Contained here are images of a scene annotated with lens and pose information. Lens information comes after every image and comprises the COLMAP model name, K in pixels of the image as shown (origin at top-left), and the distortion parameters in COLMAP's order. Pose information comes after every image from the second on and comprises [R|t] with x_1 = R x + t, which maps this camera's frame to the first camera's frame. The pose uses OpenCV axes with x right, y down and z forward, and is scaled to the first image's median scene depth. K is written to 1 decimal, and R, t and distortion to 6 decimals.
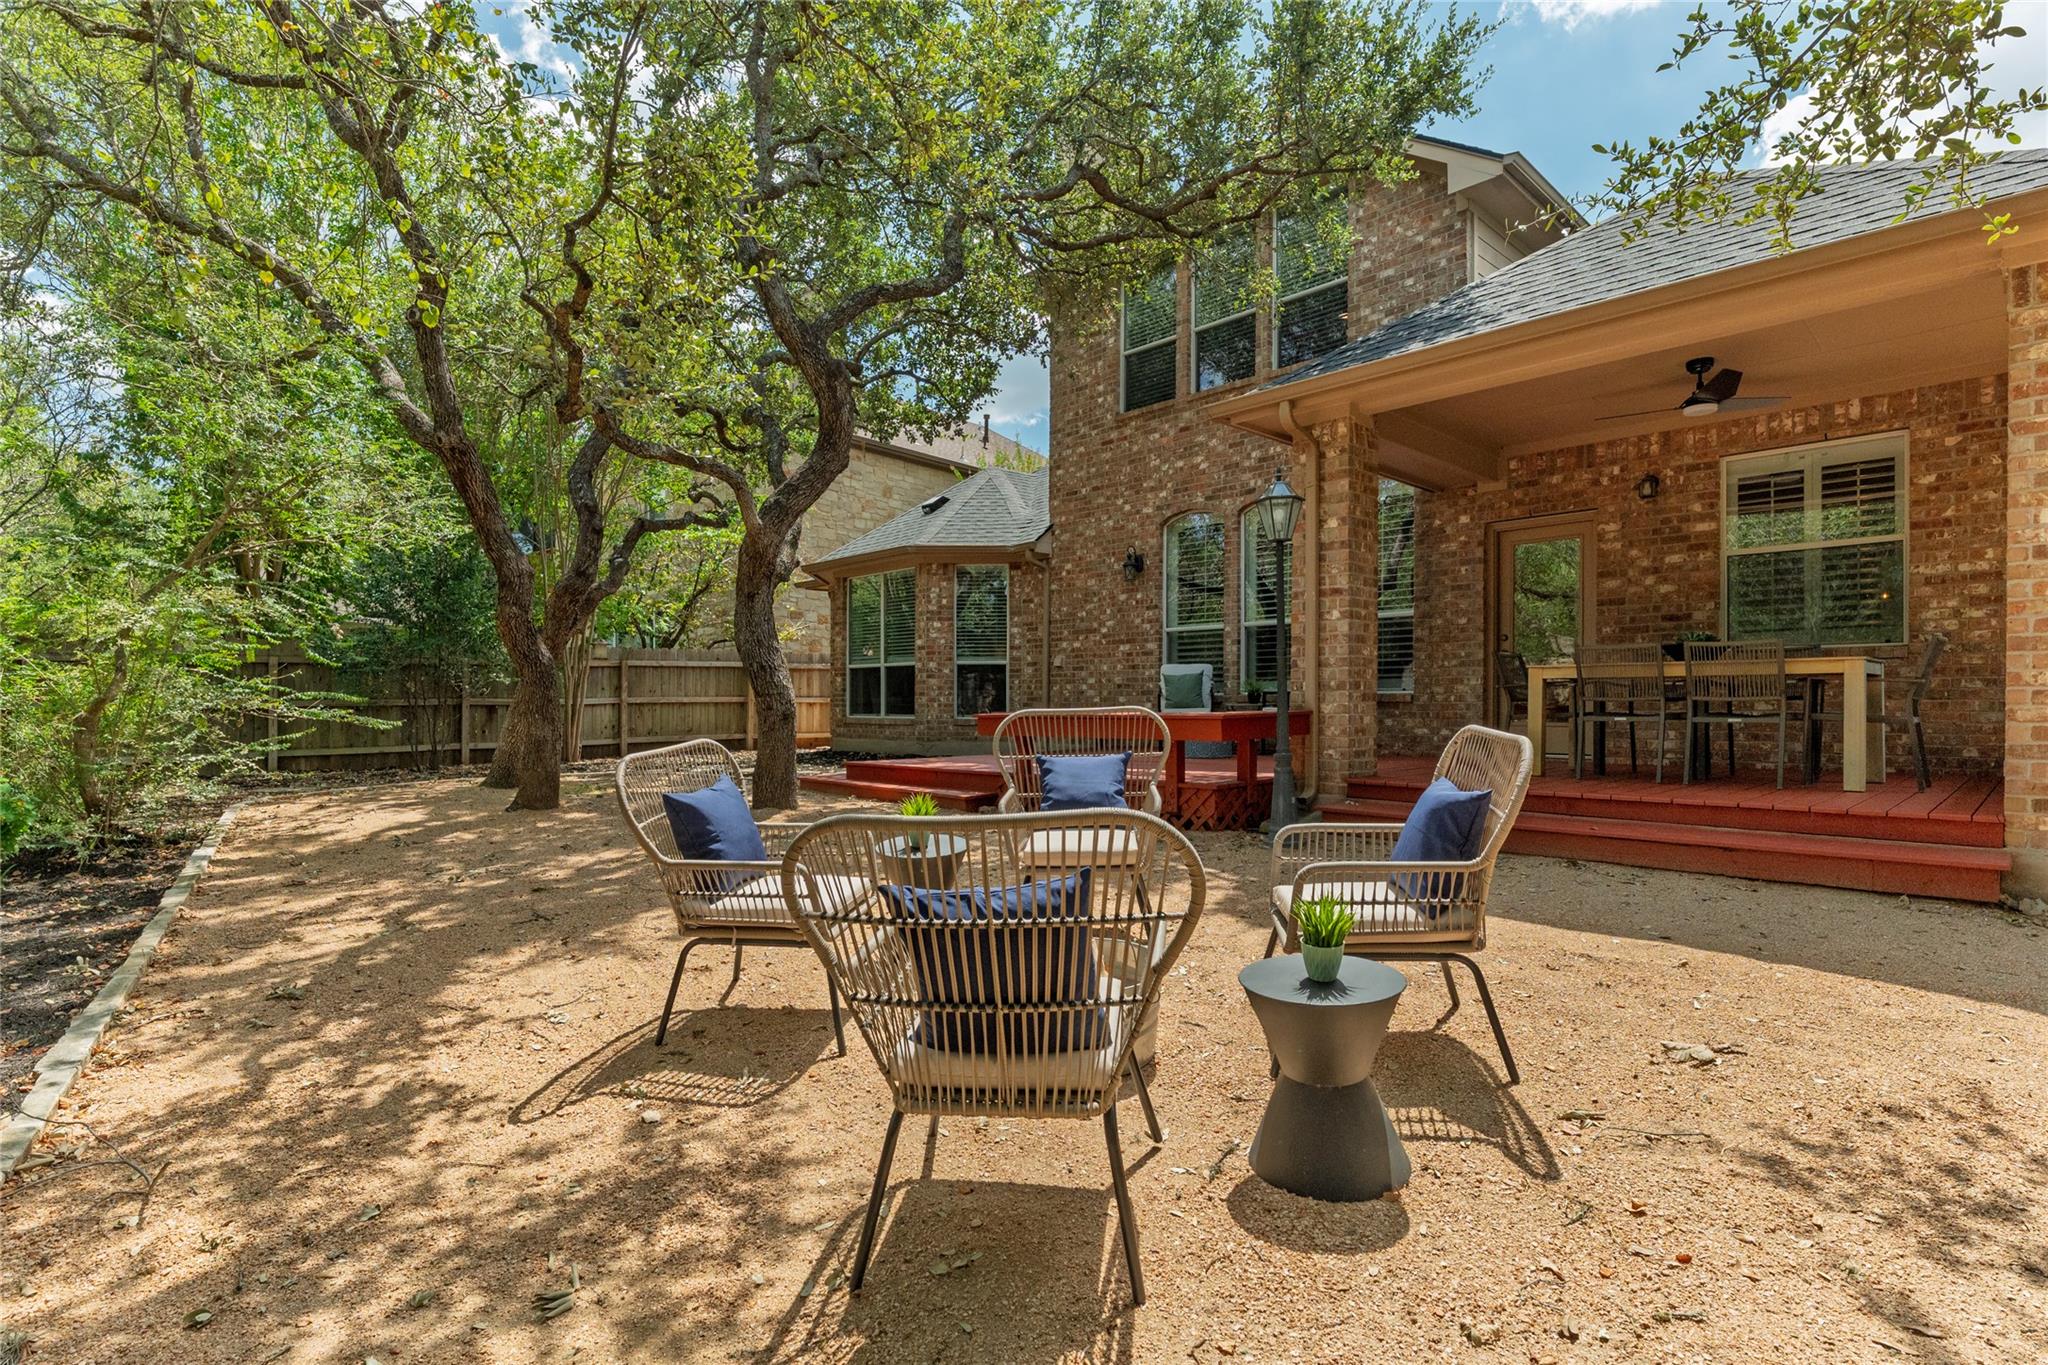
lens RADIAL K [[948.4, 0, 1032.8], [0, 948.4, 693.2], [0, 0, 1]] dist [-0.014464, -0.000561]
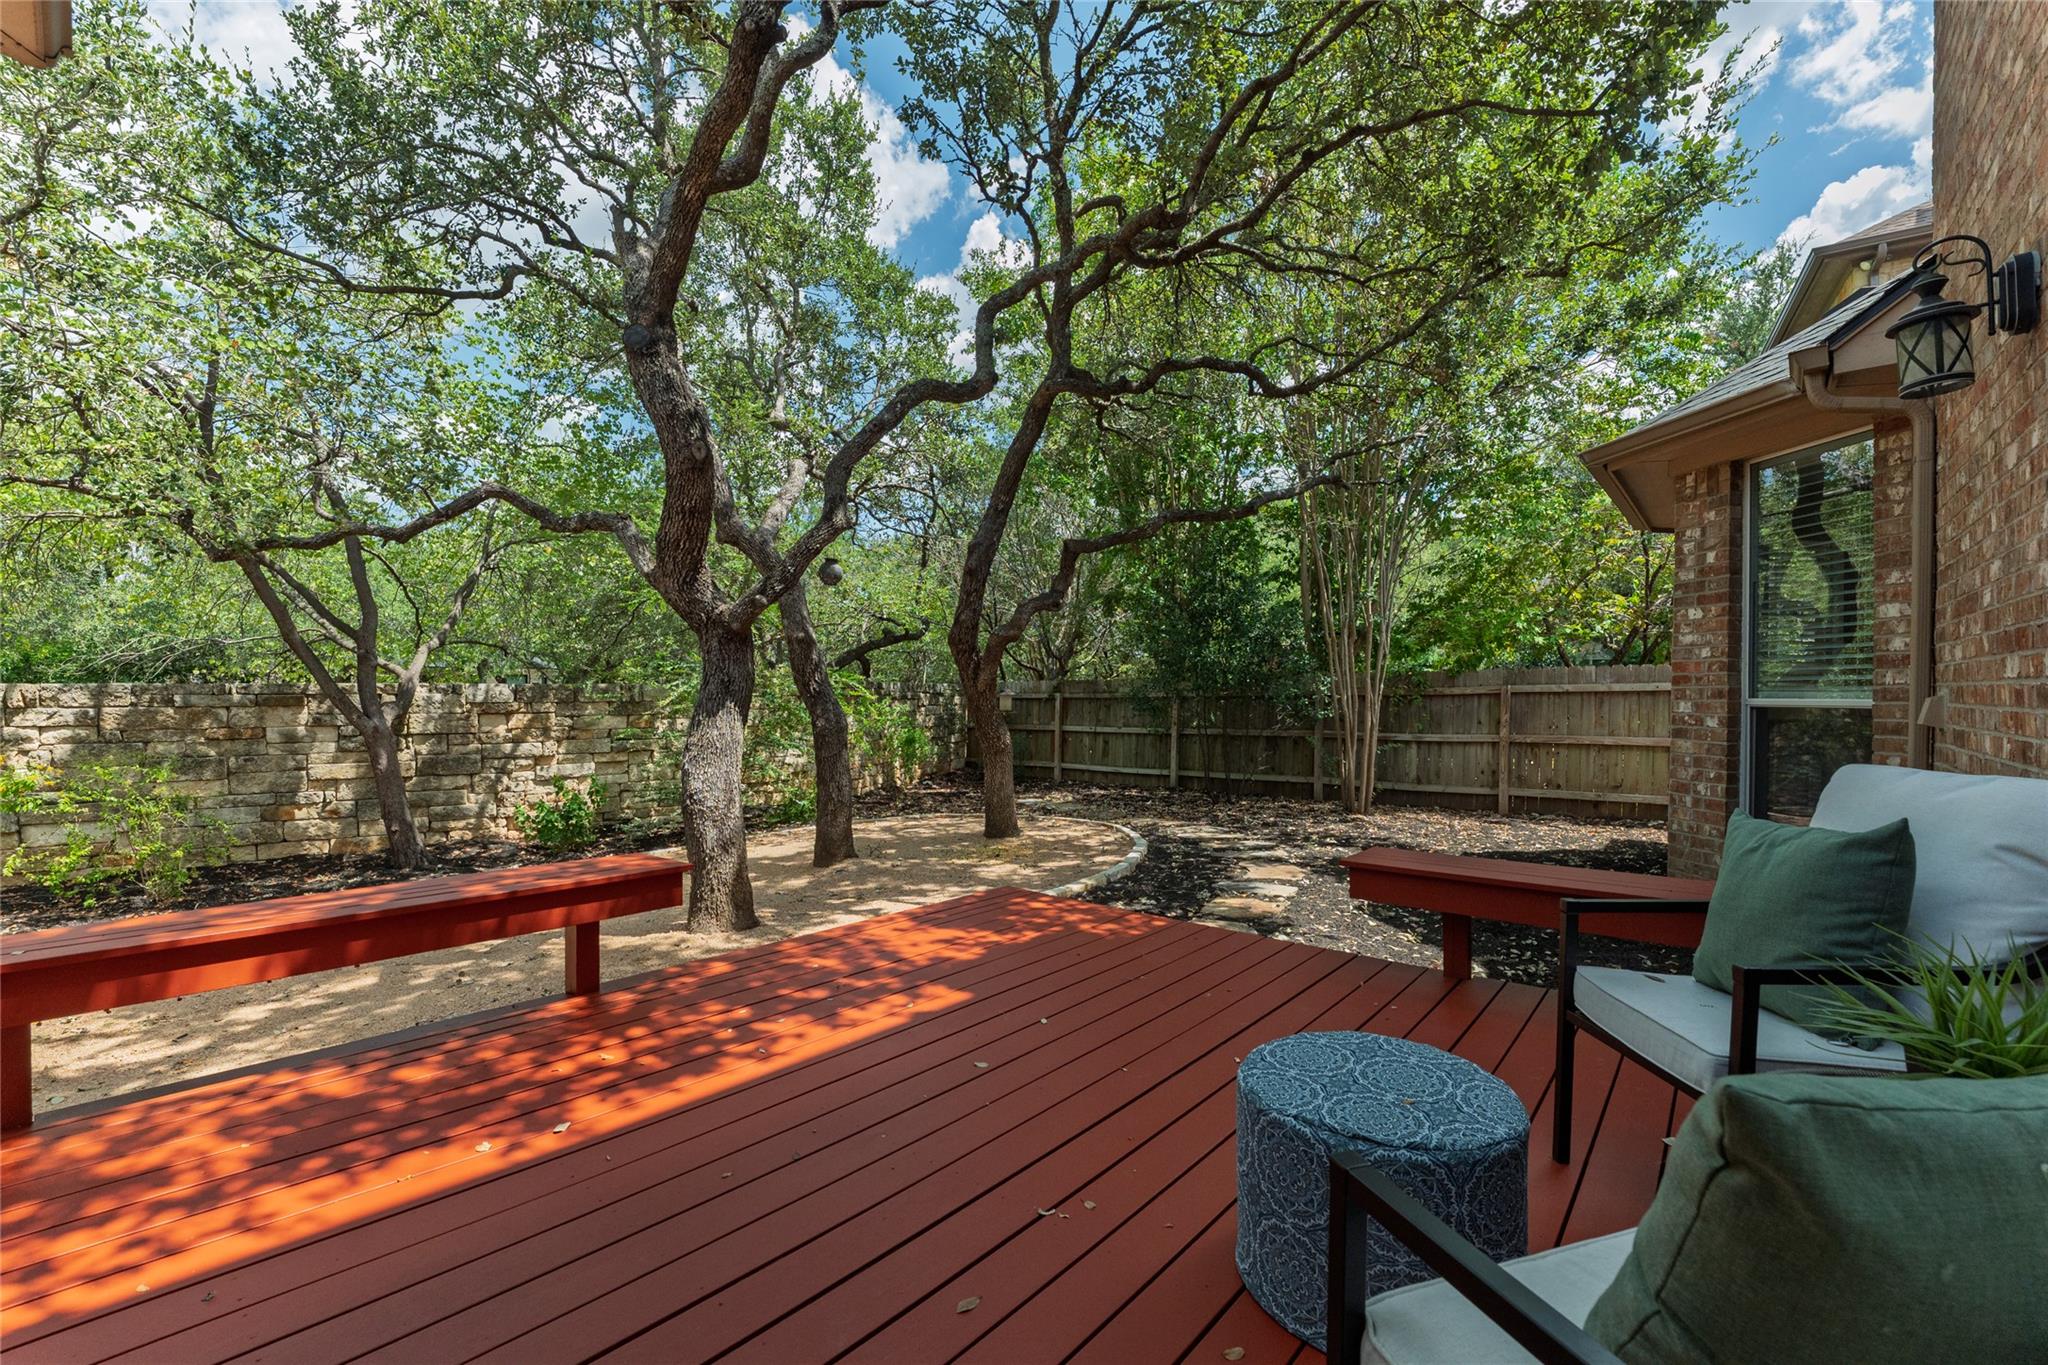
lens RADIAL K [[842.9, 0, 983.2], [0, 842.9, 708.5], [0, 0, 1]] dist [-0.021221, 0.002574]
pose [[0.080136, 0.018892, -0.996605, 0.198148], [0.000378, 0.999820, 0.018983, -0.030034], [0.996784, -0.001898, 0.080115, 0.564399]]
